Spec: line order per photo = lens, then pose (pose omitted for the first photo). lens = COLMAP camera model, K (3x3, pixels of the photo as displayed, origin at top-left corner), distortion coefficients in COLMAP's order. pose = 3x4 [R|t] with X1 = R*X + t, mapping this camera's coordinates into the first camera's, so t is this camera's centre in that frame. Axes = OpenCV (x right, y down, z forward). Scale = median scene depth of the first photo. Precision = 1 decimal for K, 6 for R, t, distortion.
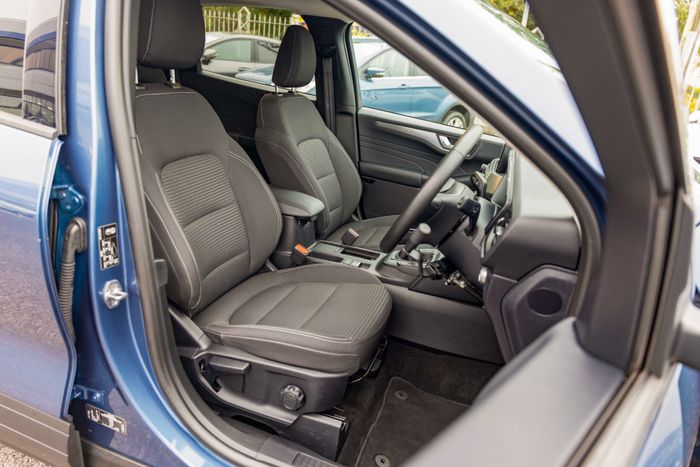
lens RADIAL K [[481.9, 0, 350.0], [0, 481.9, 233.5], [0, 0, 1]] dist [0.002465, 0.002939]
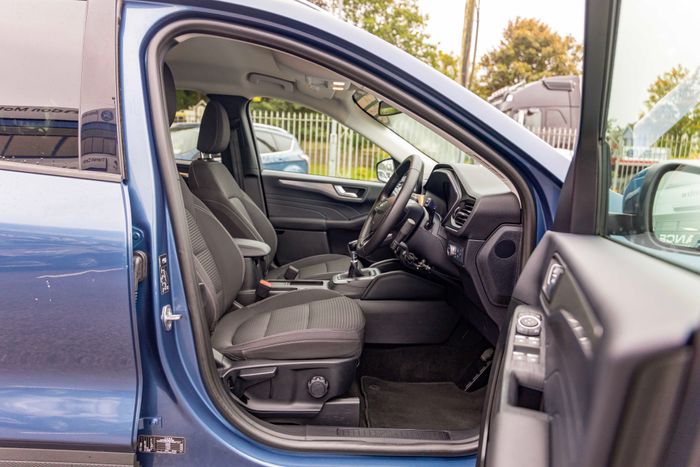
lens RADIAL K [[479.6, 0, 356.3], [0, 479.6, 227.1], [0, 0, 1]] dist [-0.001968, -0.002262]
pose [[0.921577, -0.122870, 0.368237, -0.413456], [0.184683, 0.973132, -0.137496, 0.135257], [-0.341449, 0.194721, 0.919509, -0.189725]]
